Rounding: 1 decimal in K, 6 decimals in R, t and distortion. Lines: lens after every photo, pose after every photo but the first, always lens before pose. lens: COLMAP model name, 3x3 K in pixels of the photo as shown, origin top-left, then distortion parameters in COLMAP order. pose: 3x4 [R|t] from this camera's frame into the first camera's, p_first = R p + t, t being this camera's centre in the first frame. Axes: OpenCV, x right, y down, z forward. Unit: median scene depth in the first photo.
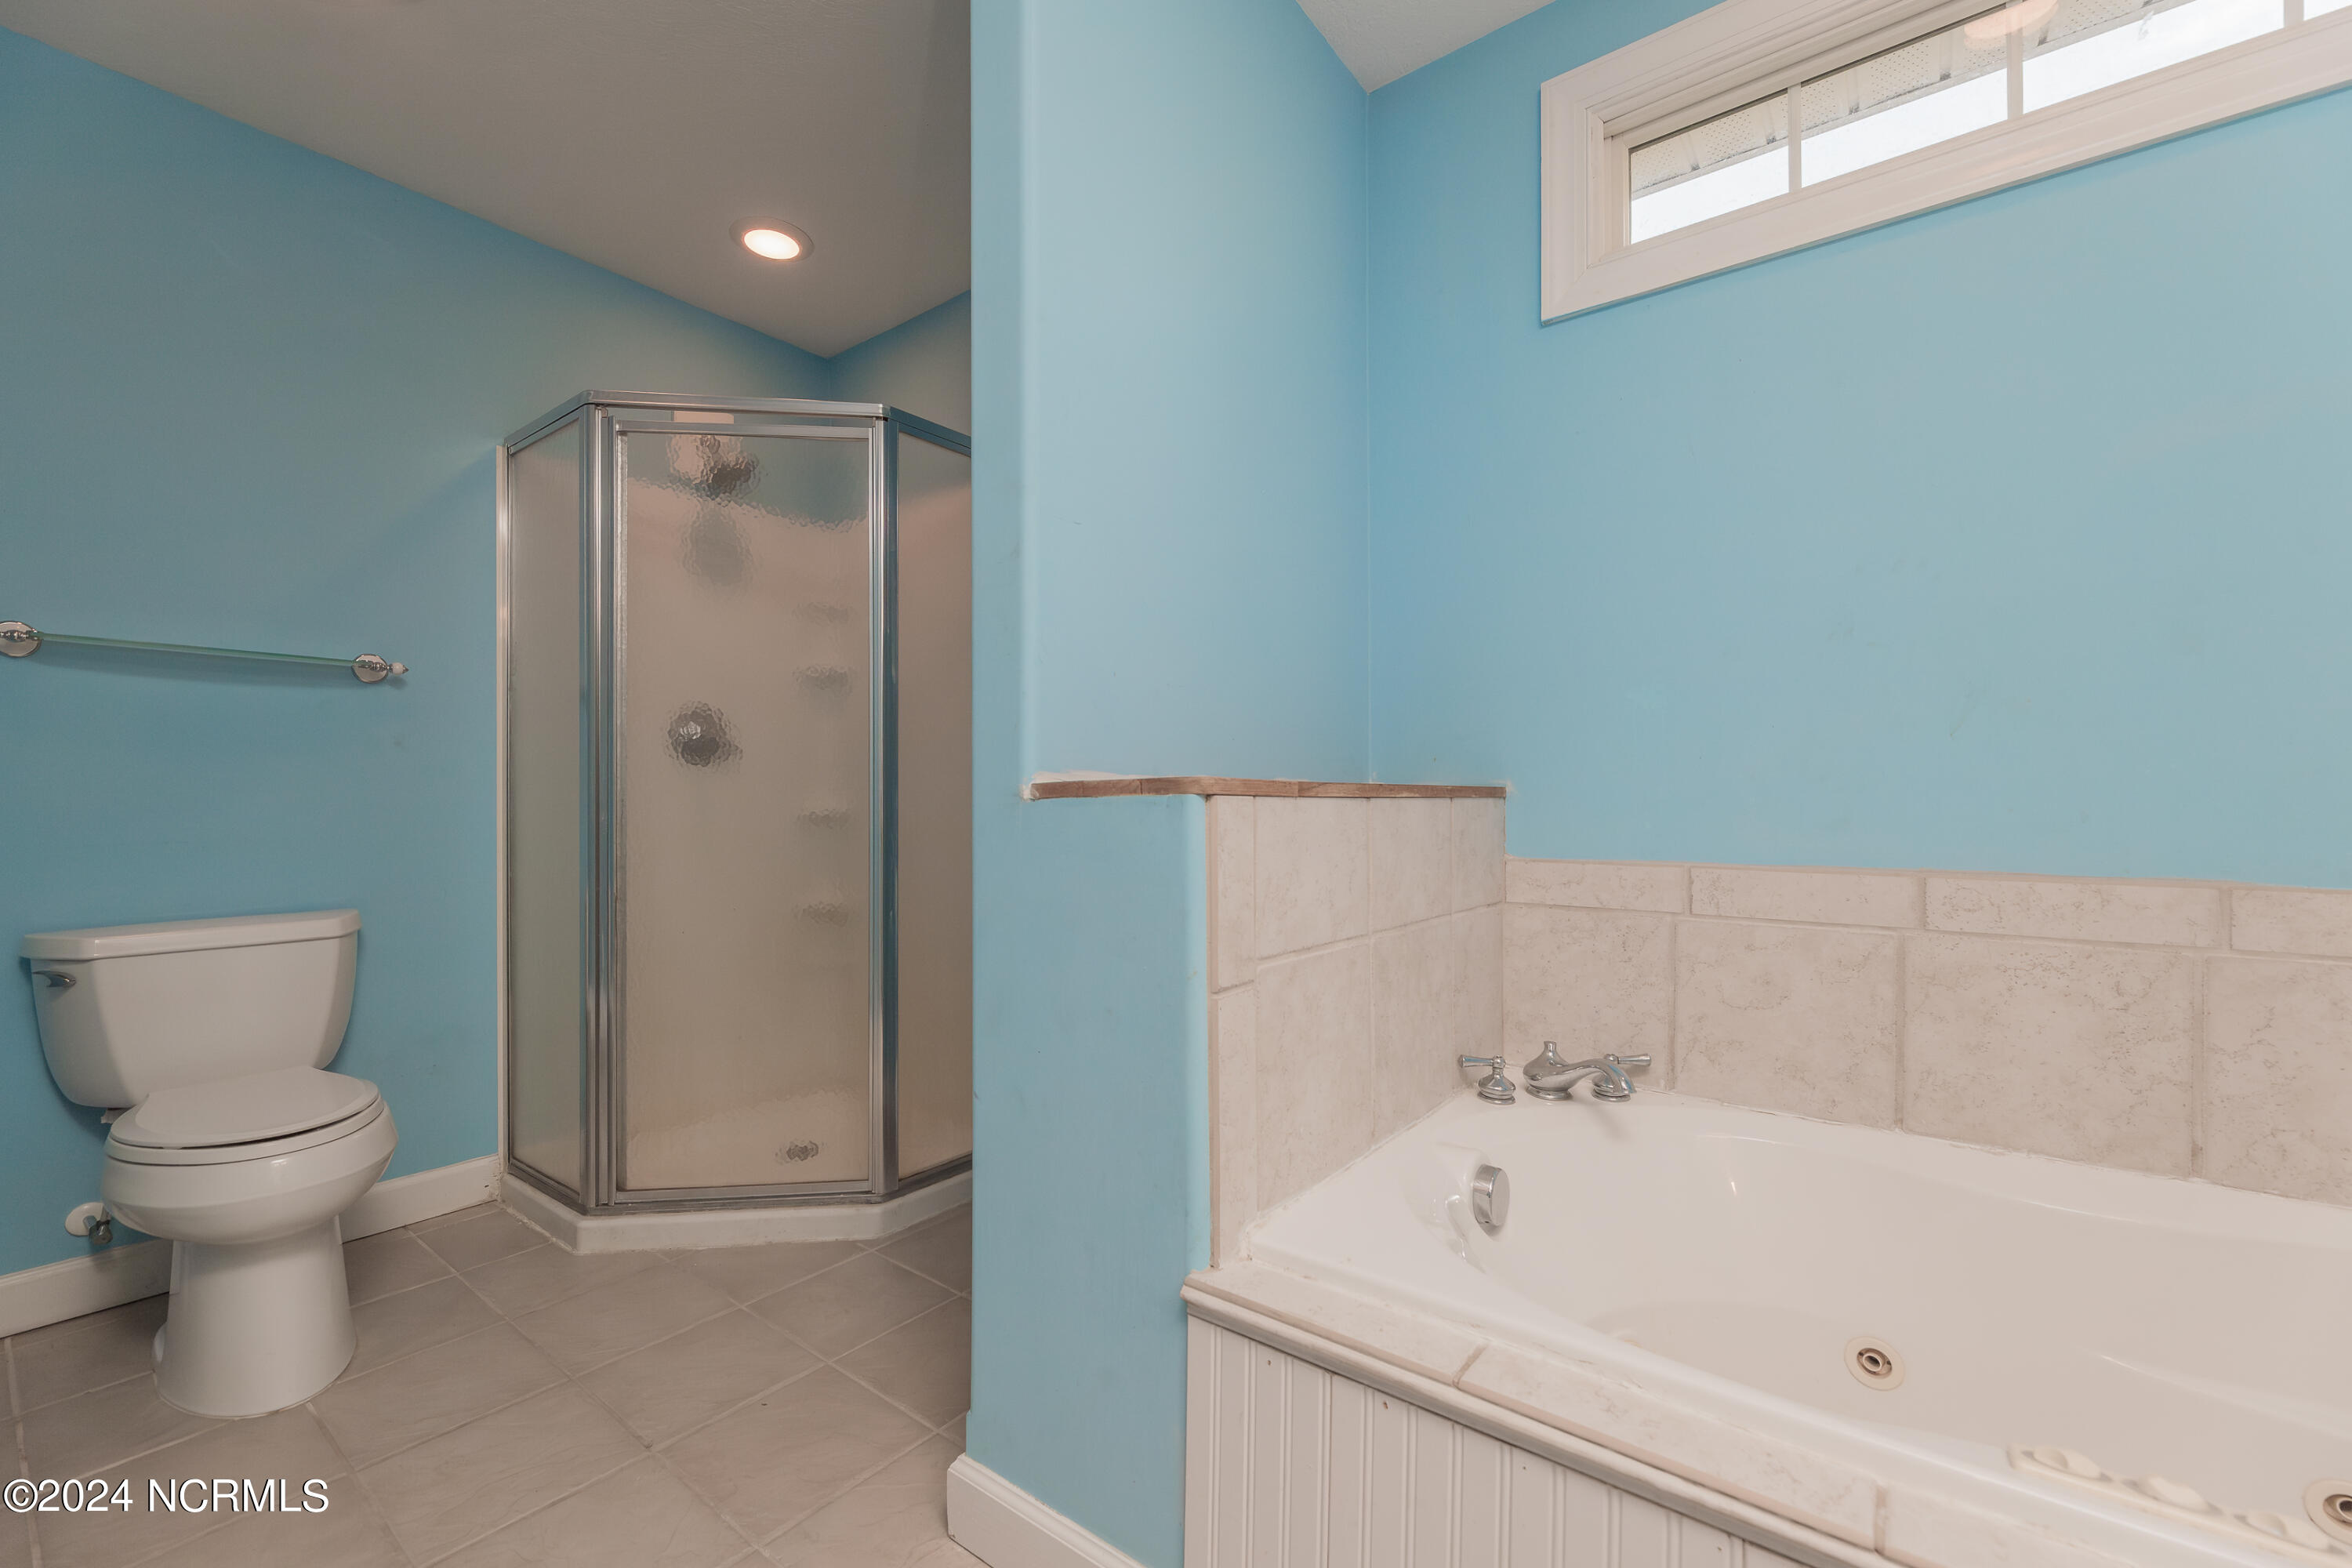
lens RADIAL K [[939.0, 0, 1183.0], [0, 939.0, 801.0], [0, 0, 1]] dist [-0.002127, 0.000360]
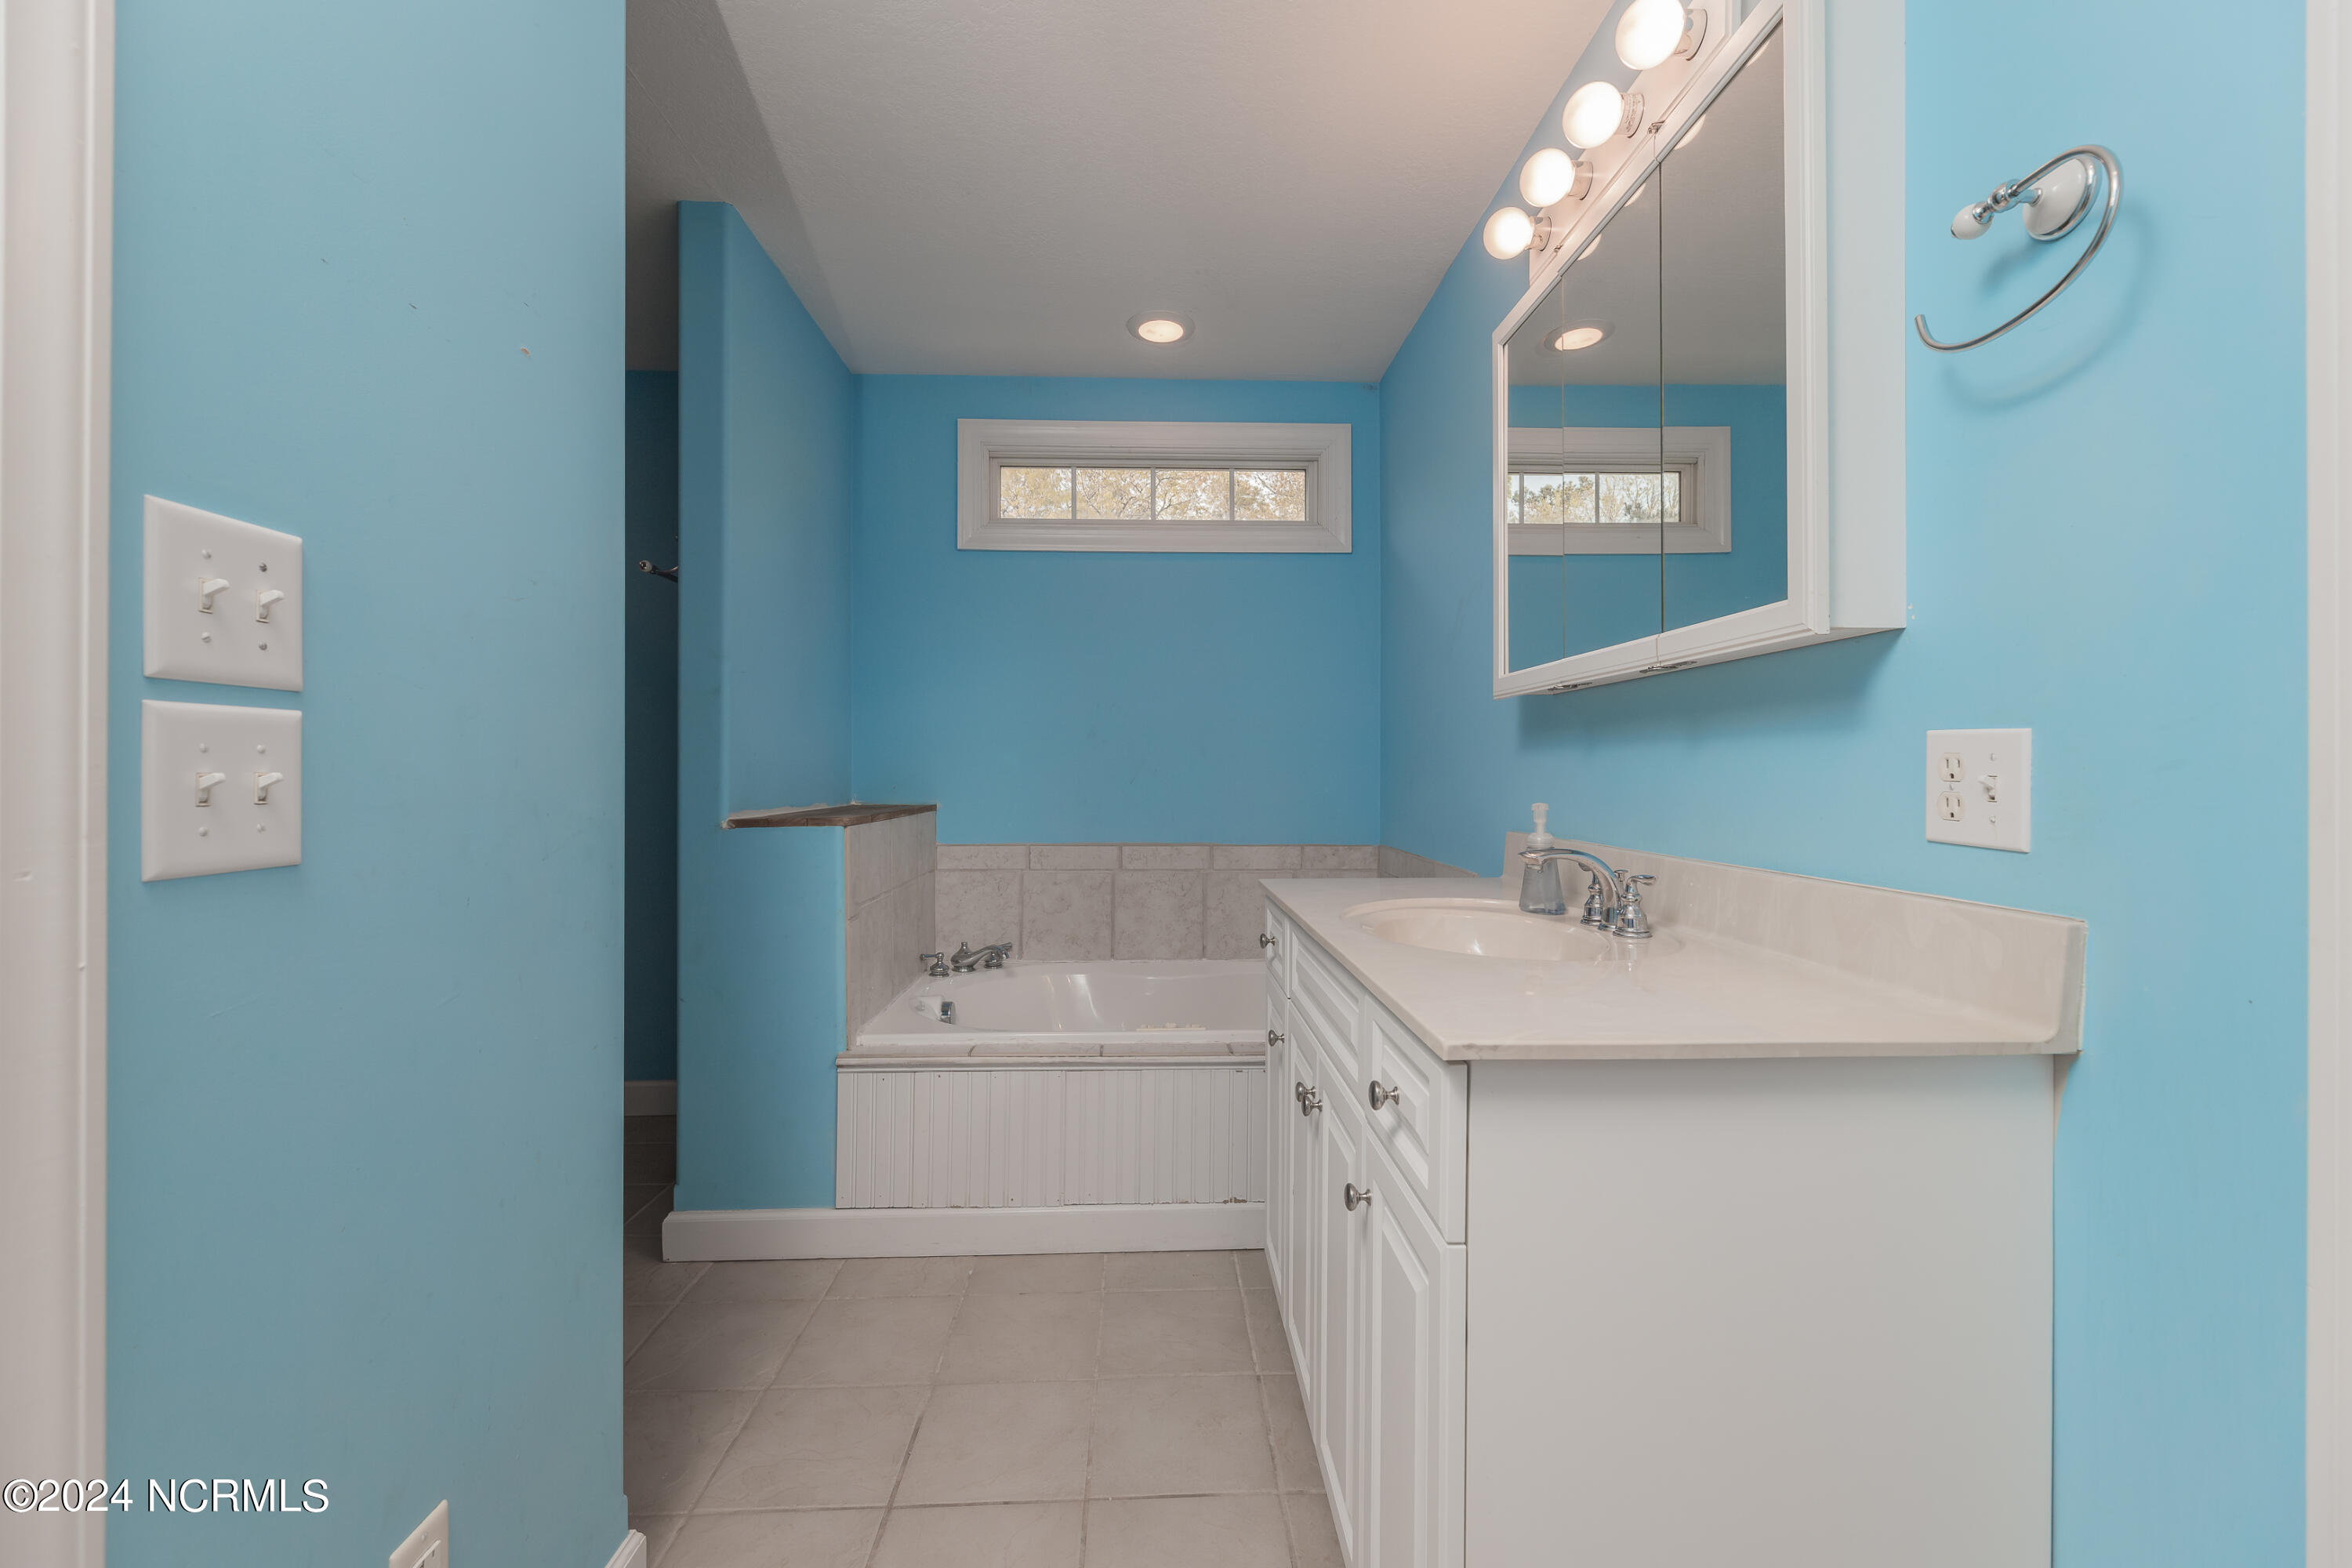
lens RADIAL K [[939.0, 0, 1172.7], [0, 939.0, 777.0], [0, 0, 1]] dist [-0.002127, 0.000360]
pose [[0.762096, 0.000290, 0.647464, -0.568855], [-0.003438, 0.999988, 0.003598, -0.092275], [-0.647455, -0.004968, 0.762087, -0.786137]]
